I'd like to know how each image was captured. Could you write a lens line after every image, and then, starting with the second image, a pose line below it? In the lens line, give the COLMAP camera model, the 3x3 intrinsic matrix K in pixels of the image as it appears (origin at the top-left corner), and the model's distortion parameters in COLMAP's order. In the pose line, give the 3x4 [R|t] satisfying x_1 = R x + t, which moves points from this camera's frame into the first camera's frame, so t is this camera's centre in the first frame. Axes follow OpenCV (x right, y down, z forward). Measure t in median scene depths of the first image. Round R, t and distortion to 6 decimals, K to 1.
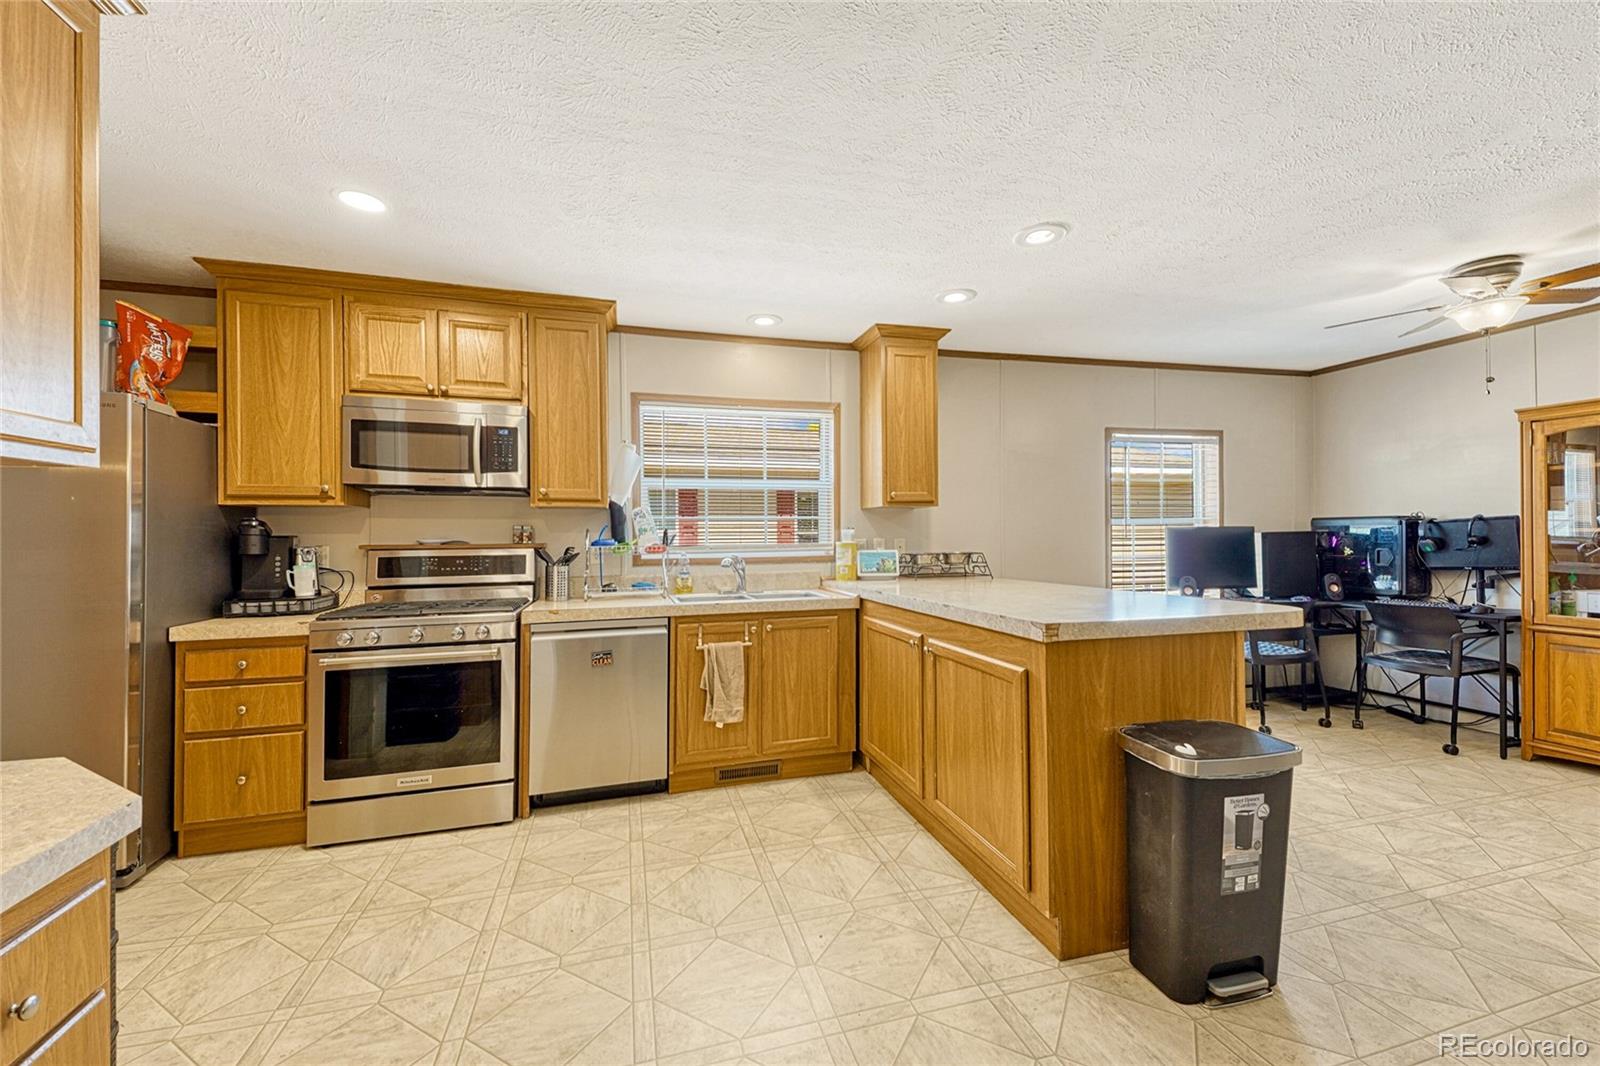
lens RADIAL K [[610.3, 0, 766.5], [0, 610.3, 510.8], [0, 0, 1]] dist [0.039264, -0.018386]
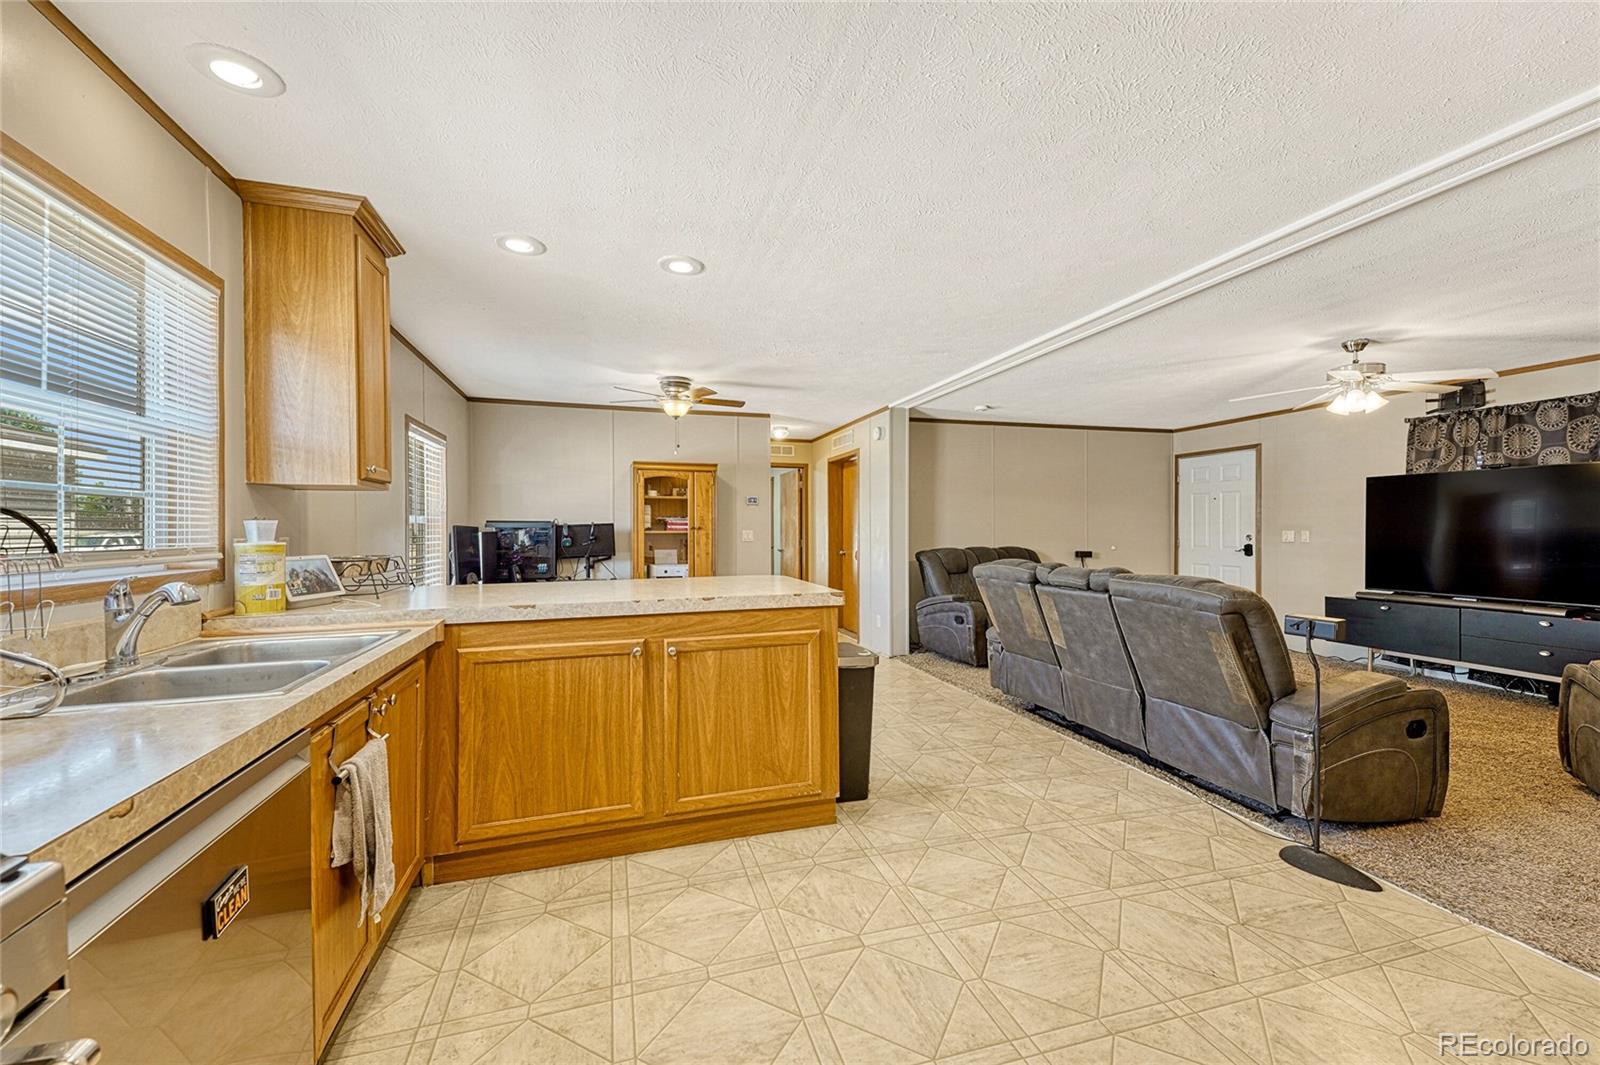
lens RADIAL K [[628.0, 0, 802.4], [0, 628.0, 519.7], [0, 0, 1]] dist [0.052483, -0.026566]
pose [[-0.037857, 0.027486, 0.998905, -0.525201], [-0.039282, 0.998808, -0.028972, 0.030933], [-0.998511, -0.040336, -0.036732, 0.597984]]
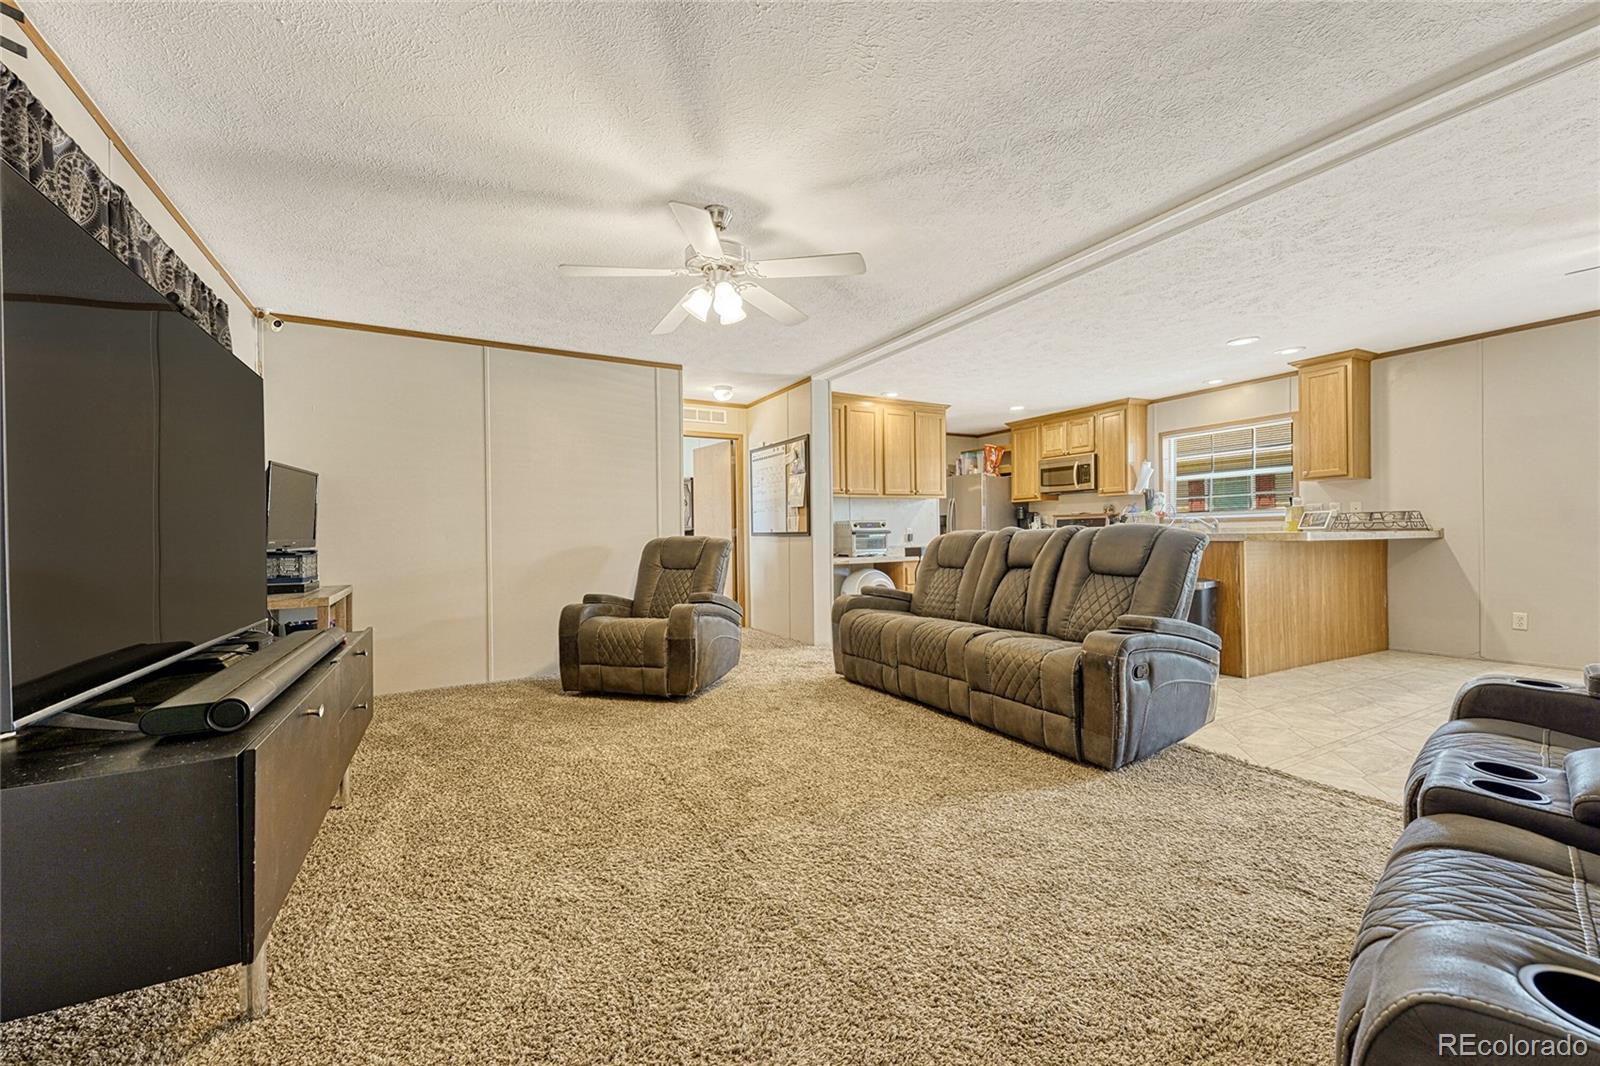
lens RADIAL K [[629.8, 0, 792.0], [0, 629.8, 521.0], [0, 0, 1]] dist [0.038998, -0.020089]
pose [[0.237330, -0.016747, -0.971285, 1.529897], [0.056568, 0.998393, -0.003392, 0.024682], [0.969781, -0.054139, 0.237896, -0.638580]]
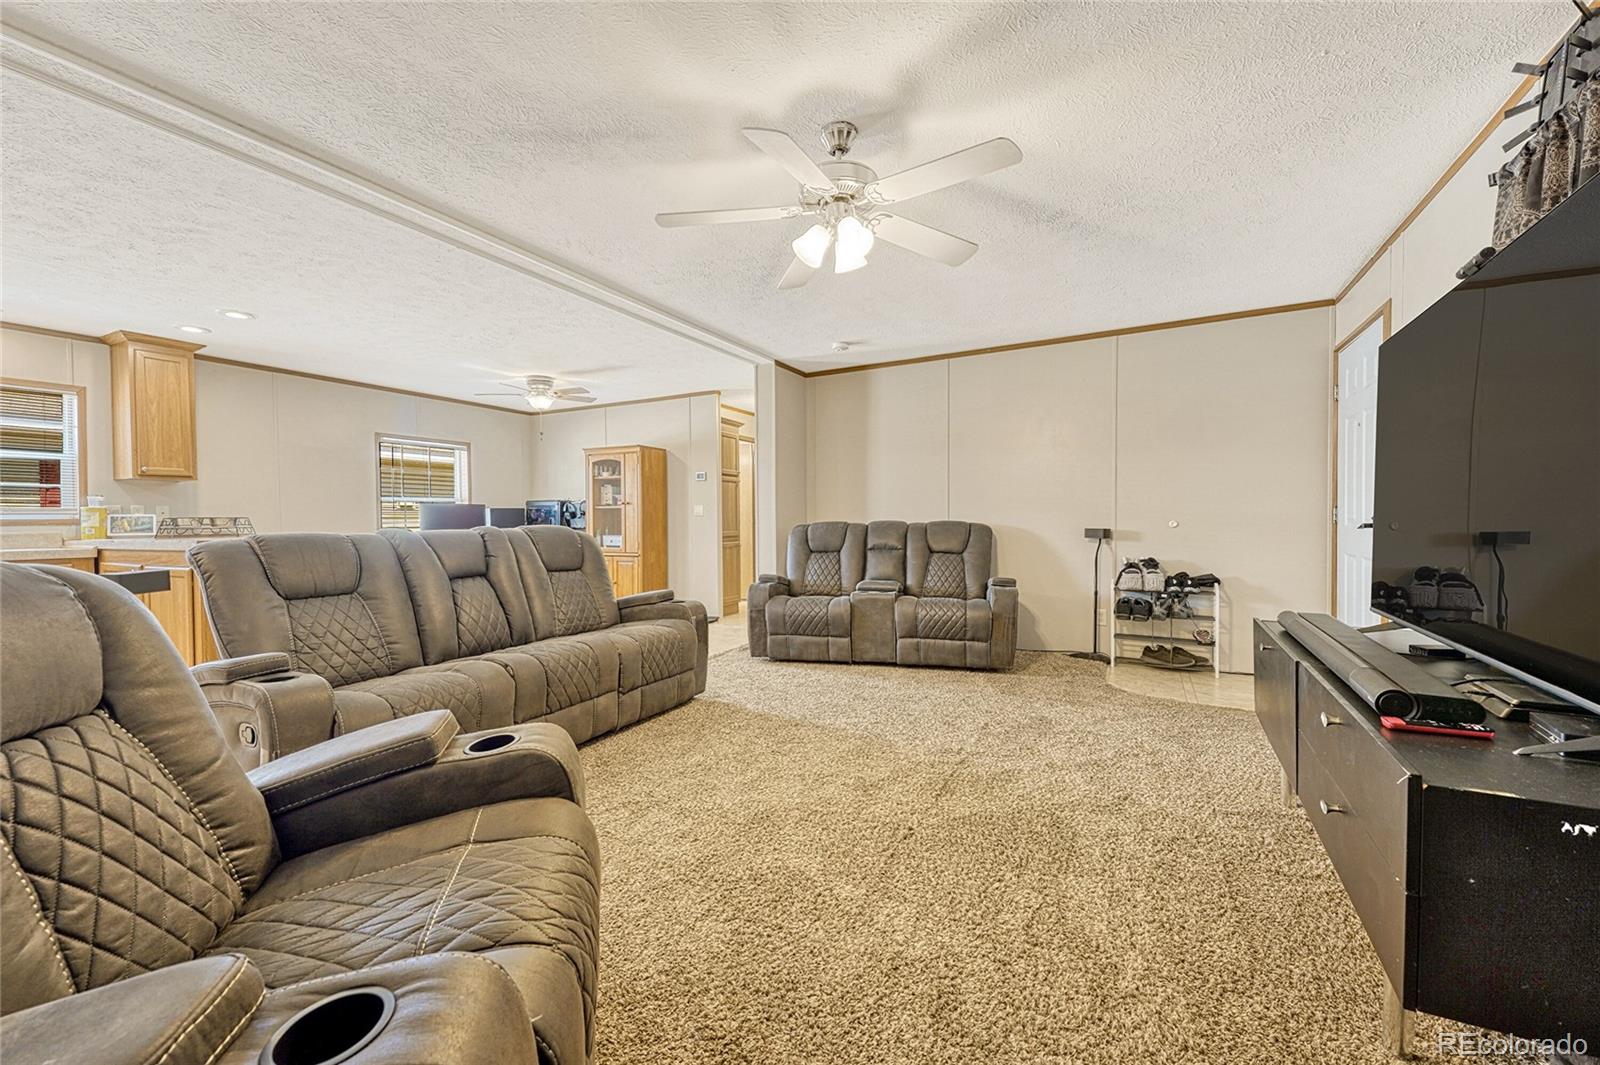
lens RADIAL K [[639.6, 0, 800.0], [0, 639.6, 532.5], [0, 0, 1]] dist [0.035638, -0.014139]
pose [[0.675579, -0.007800, 0.737246, 0.138140], [-0.031379, 0.998734, 0.039322, 0.009069], [-0.736619, -0.049699, 0.674479, -0.971484]]
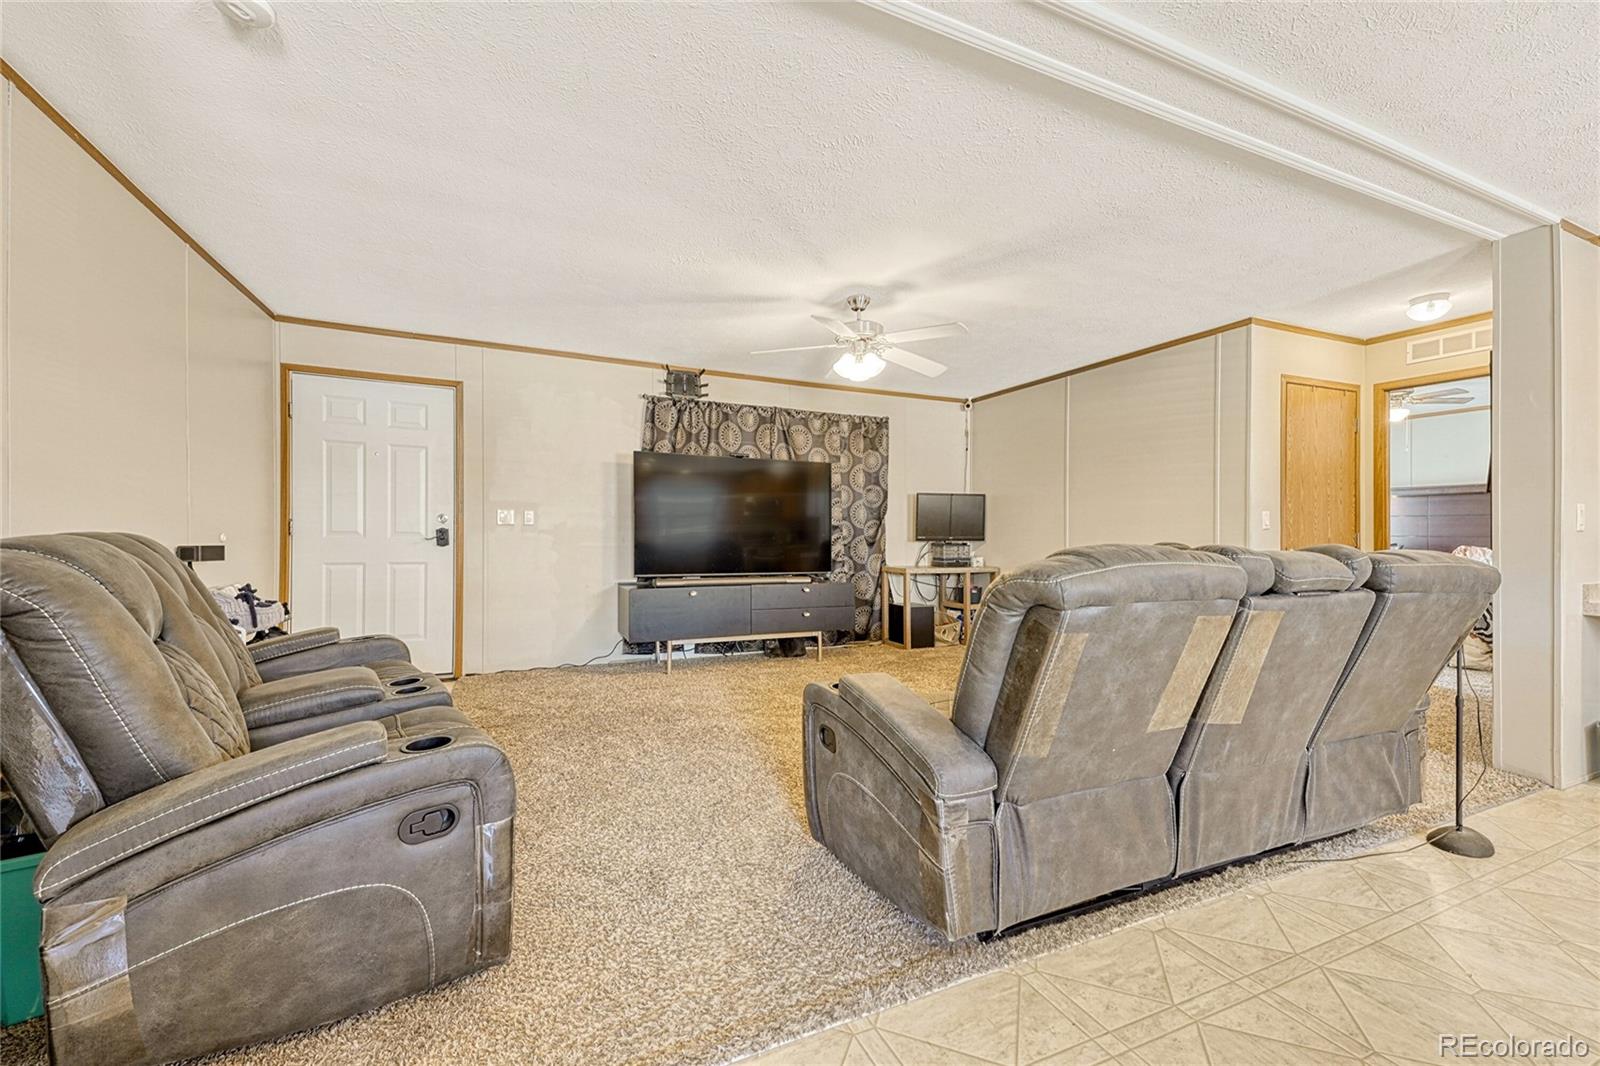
lens RADIAL K [[631.1, 0, 801.6], [0, 631.1, 529.4], [0, 0, 1]] dist [0.057572, -0.020576]
pose [[-0.986417, 0.001650, -0.164249, 0.974345], [0.008918, 0.999013, -0.043522, 0.063177], [0.164016, -0.044395, -0.985458, 0.569679]]
